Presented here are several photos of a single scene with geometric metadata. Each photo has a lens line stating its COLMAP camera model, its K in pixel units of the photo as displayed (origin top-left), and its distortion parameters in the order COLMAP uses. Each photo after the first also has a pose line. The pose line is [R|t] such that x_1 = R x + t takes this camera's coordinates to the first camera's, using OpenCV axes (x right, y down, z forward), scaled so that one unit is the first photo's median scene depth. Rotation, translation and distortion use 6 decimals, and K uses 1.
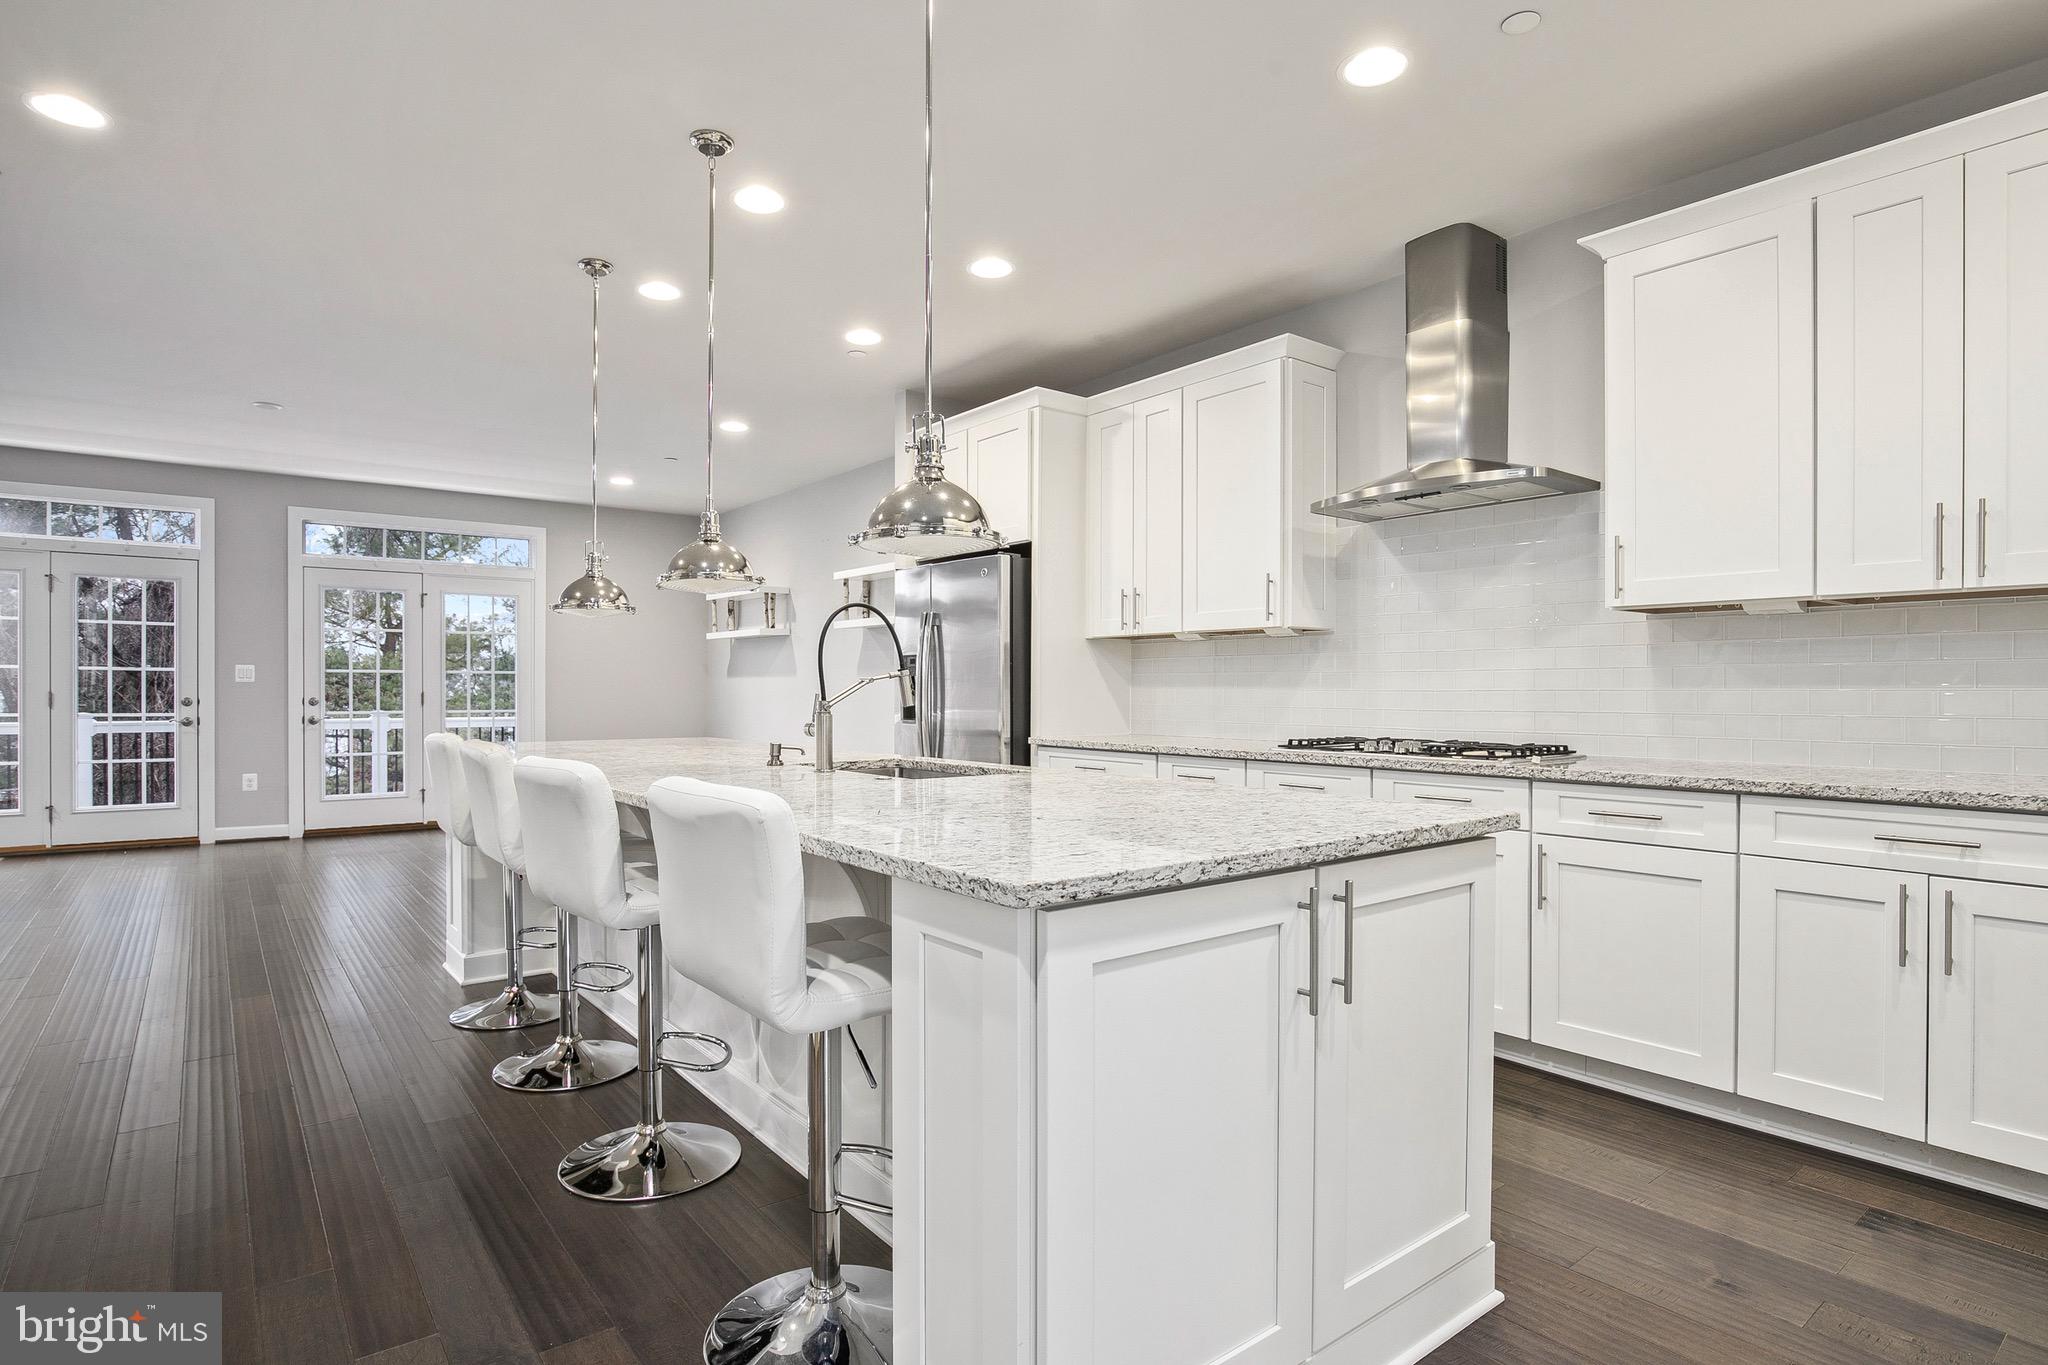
lens RADIAL K [[1062.0, 0, 1032.4], [0, 1062.0, 689.7], [0, 0, 1]] dist [-0.002764, -0.020054]
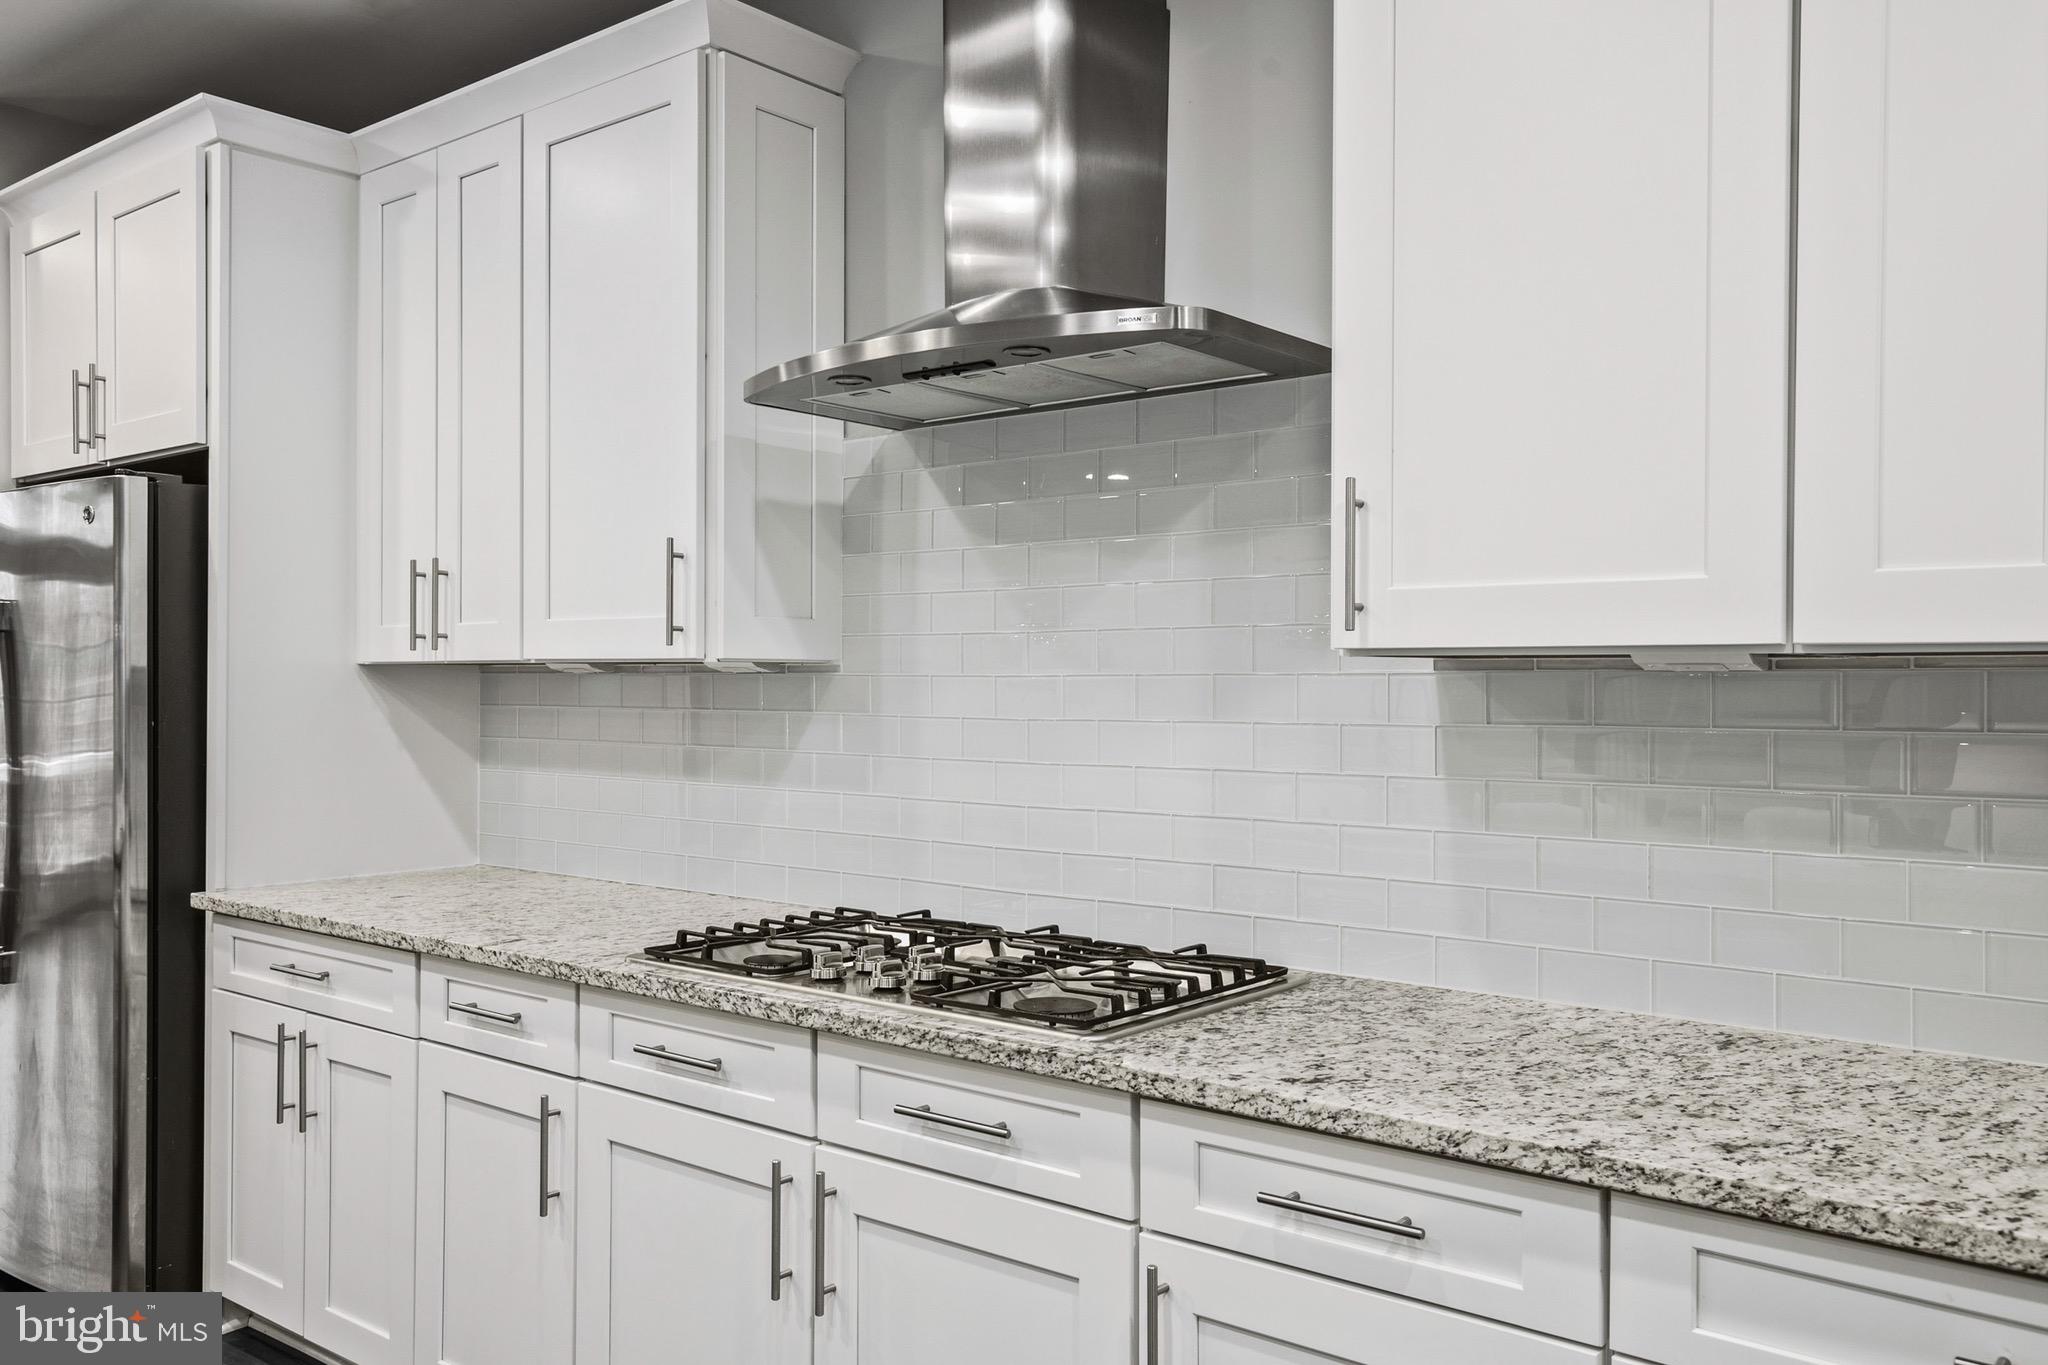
lens RADIAL K [[1636.8, 0, 1024.0], [0, 1636.8, 682.5], [0, 0, 1]] dist [0.017908, 0.001653]
pose [[0.976580, 0.000945, 0.215152, 0.233977], [-0.000799, 0.999999, -0.000762, -0.052361], [-0.215153, 0.000572, 0.976580, 0.326014]]
